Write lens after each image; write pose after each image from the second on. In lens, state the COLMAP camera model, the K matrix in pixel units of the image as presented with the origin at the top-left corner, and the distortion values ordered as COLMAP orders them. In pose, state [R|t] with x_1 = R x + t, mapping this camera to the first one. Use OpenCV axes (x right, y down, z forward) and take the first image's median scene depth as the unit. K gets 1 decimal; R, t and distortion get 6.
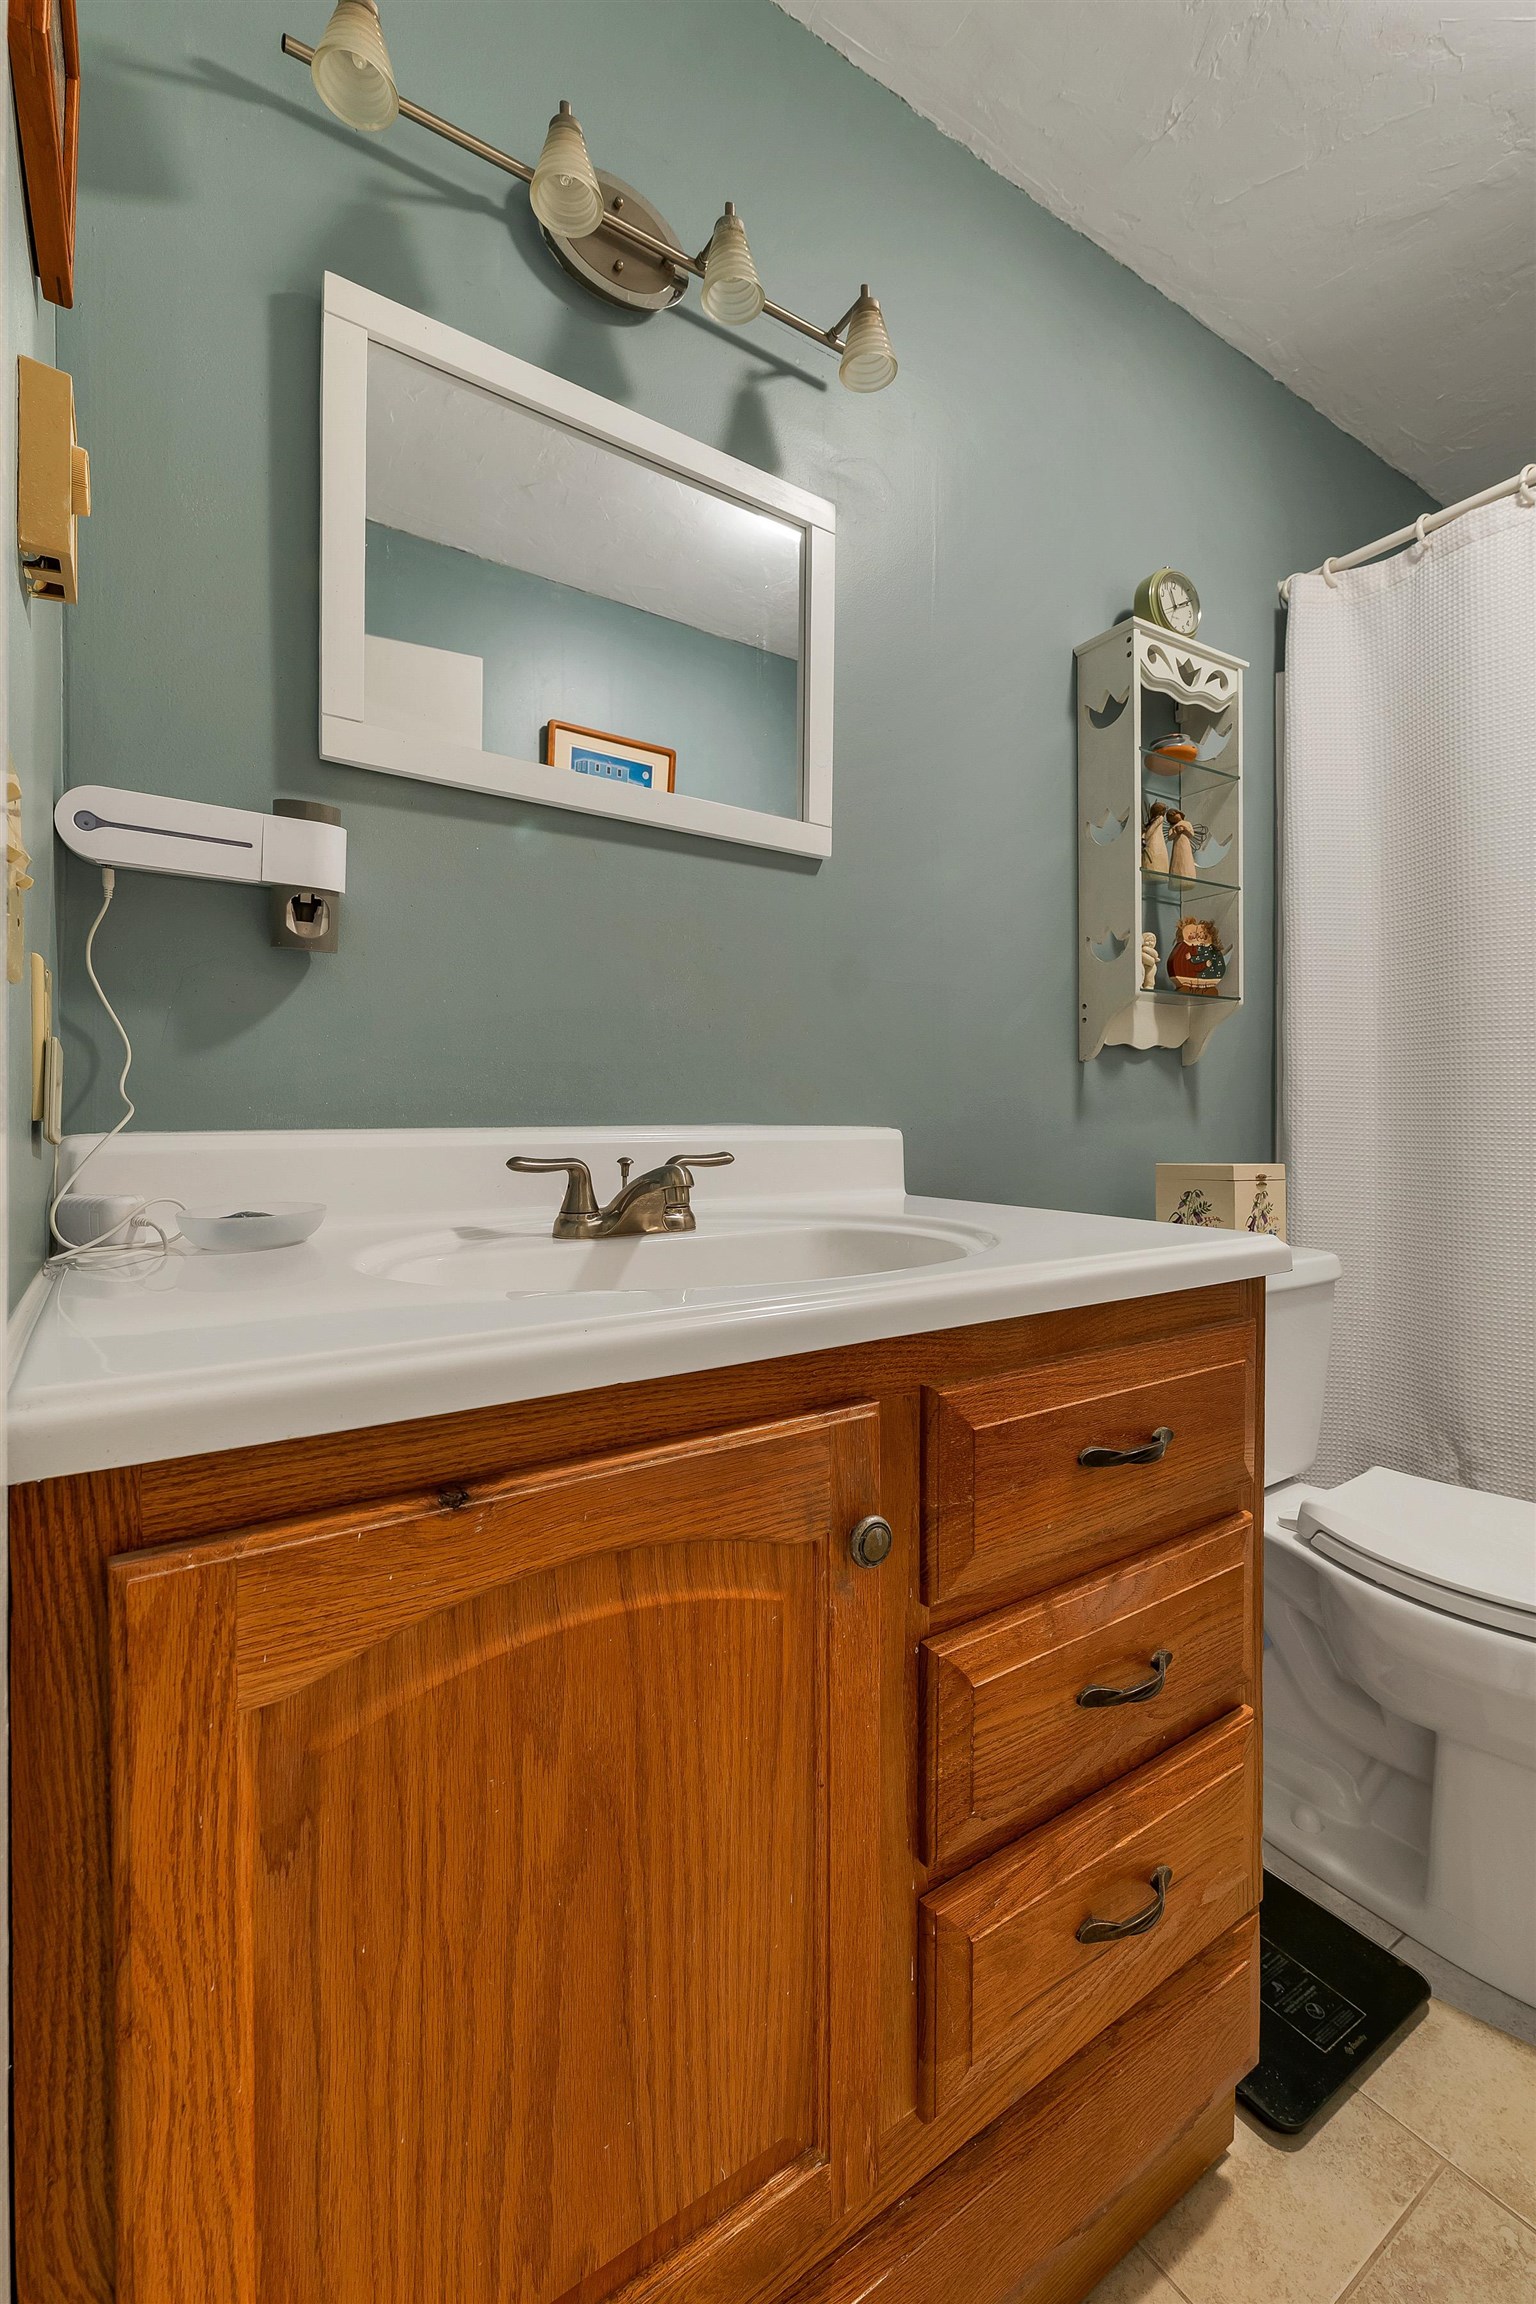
lens RADIAL K [[984.3, 0, 768.0], [0, 984.3, 1152.0], [0, 0, 1]] dist [0.002696, -0.000545]
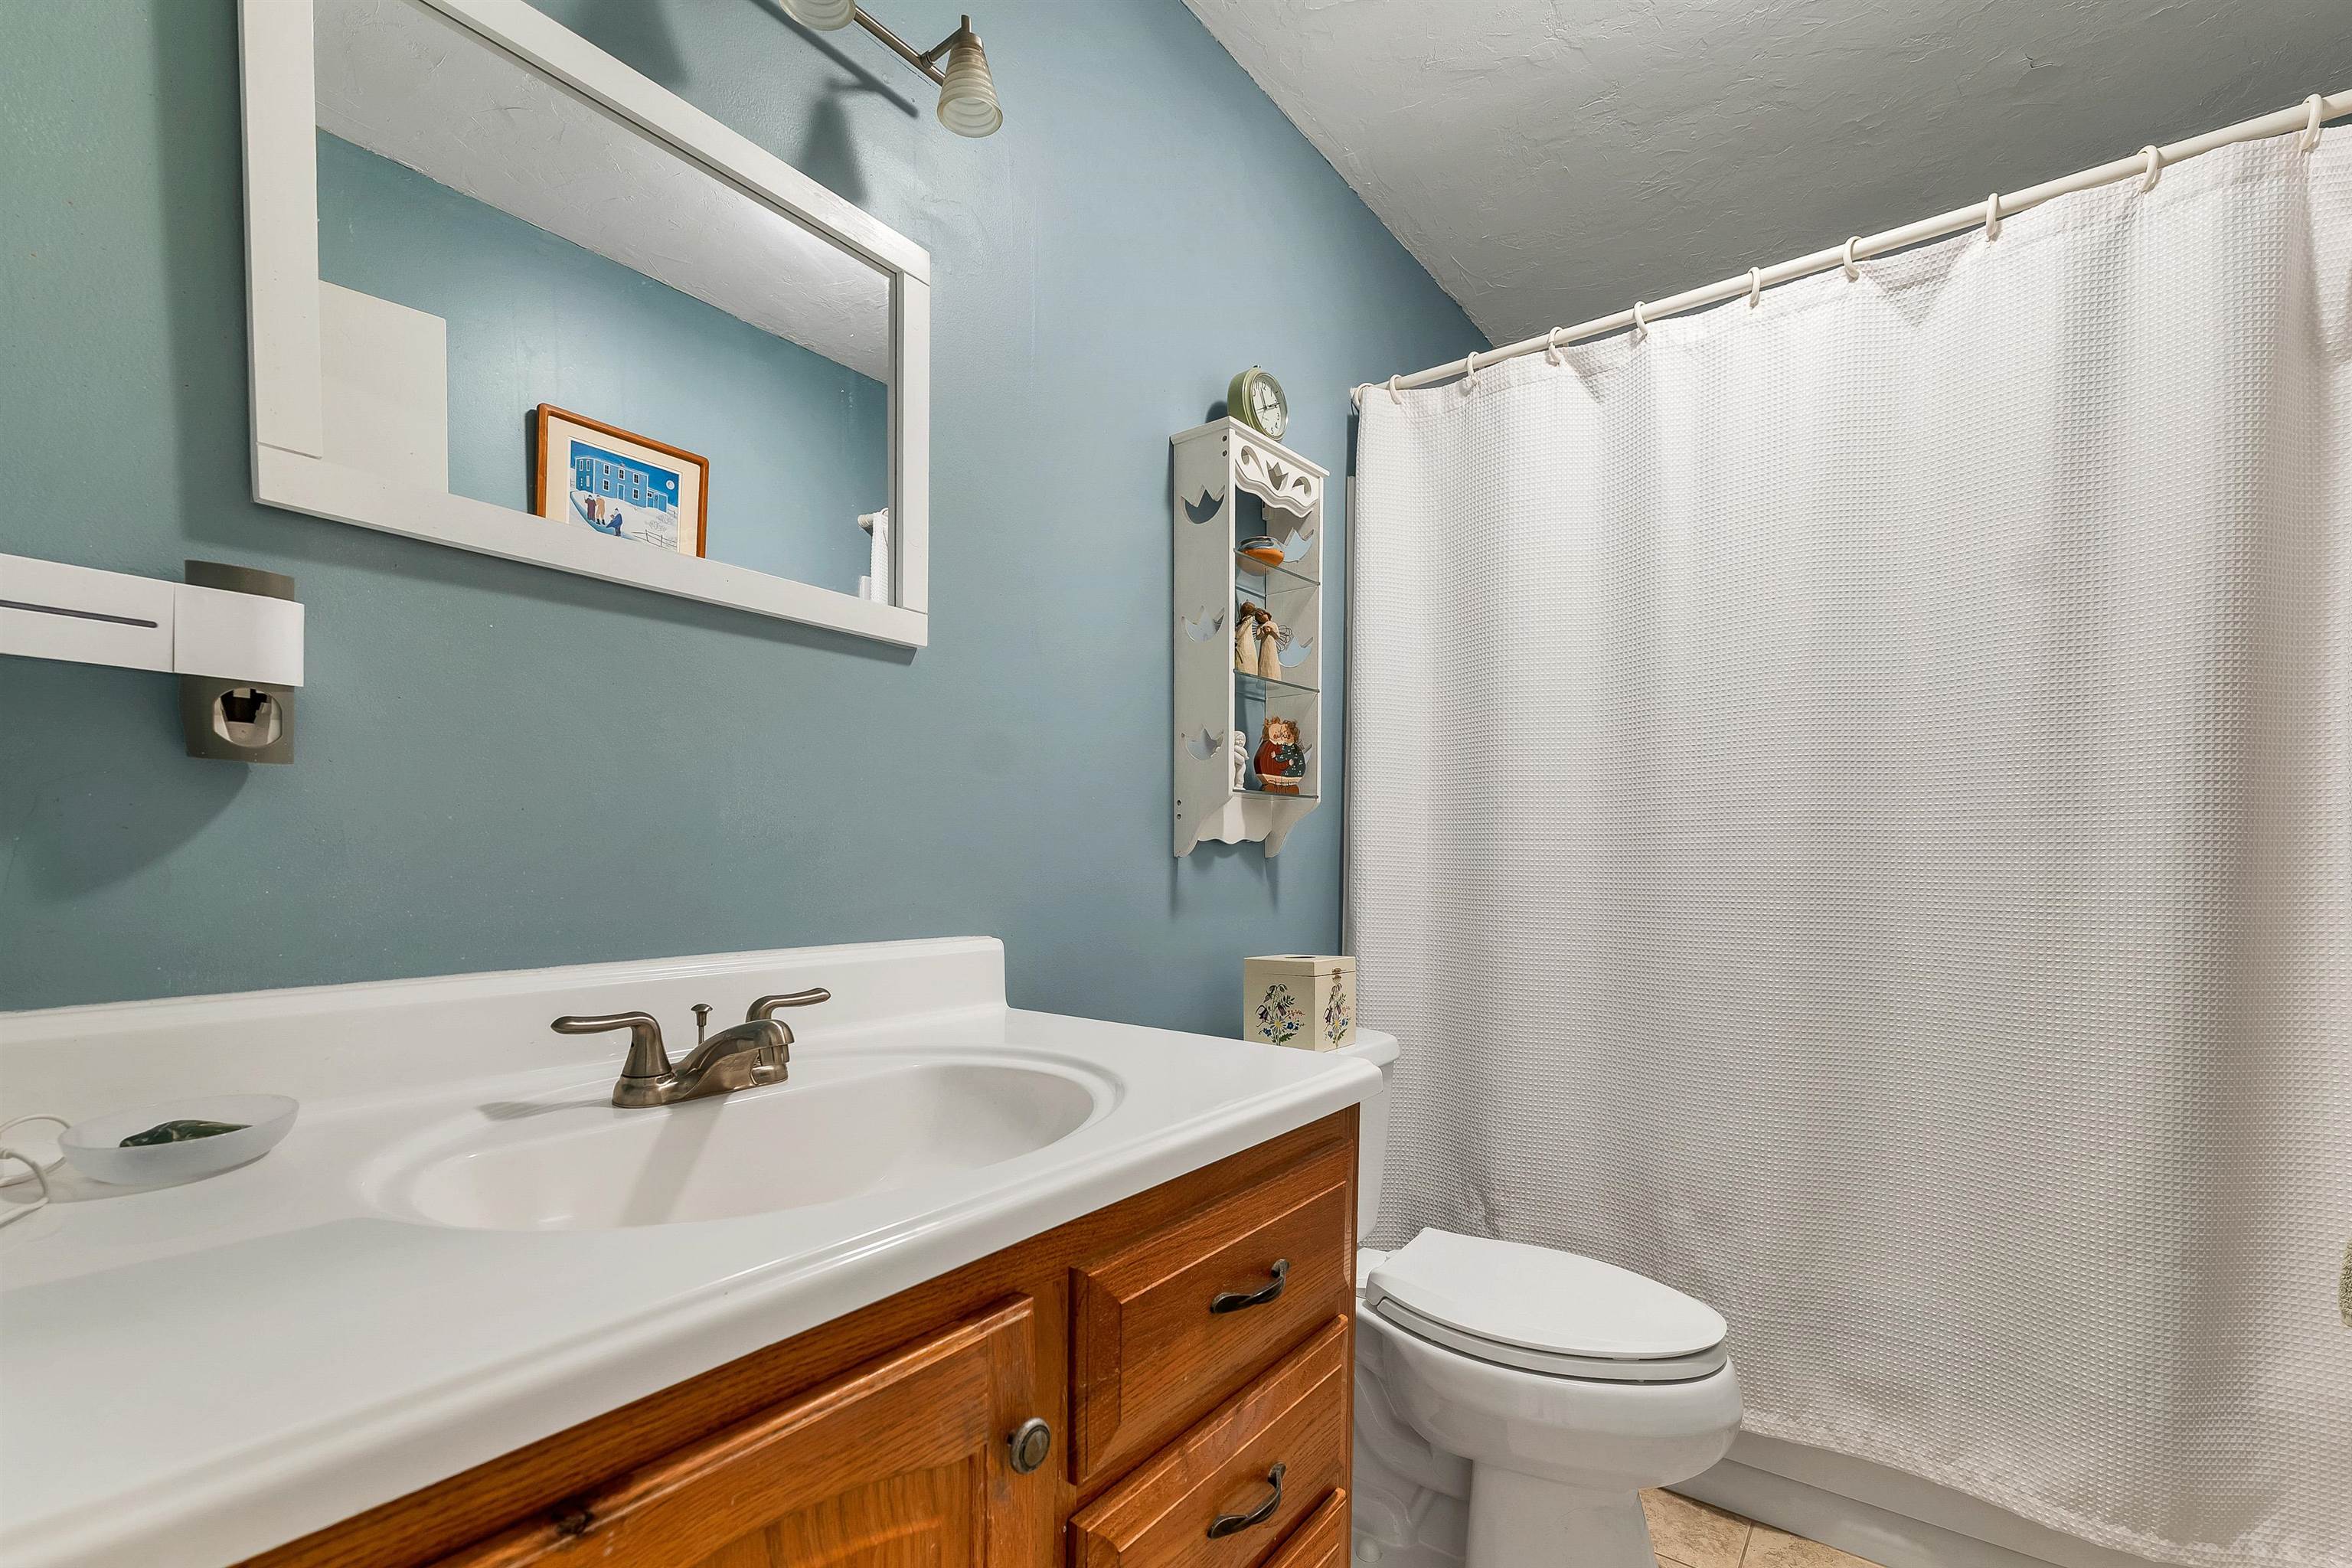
lens RADIAL K [[1094.0, 0, 1079.0], [0, 1094.0, 784.8], [0, 0, 1]] dist [0.001435, -0.004685]
pose [[0.941599, -0.016151, 0.336348, -0.152483], [-0.000337, 0.998803, 0.048903, -0.232591], [-0.336736, -0.046161, 0.940467, -0.002488]]
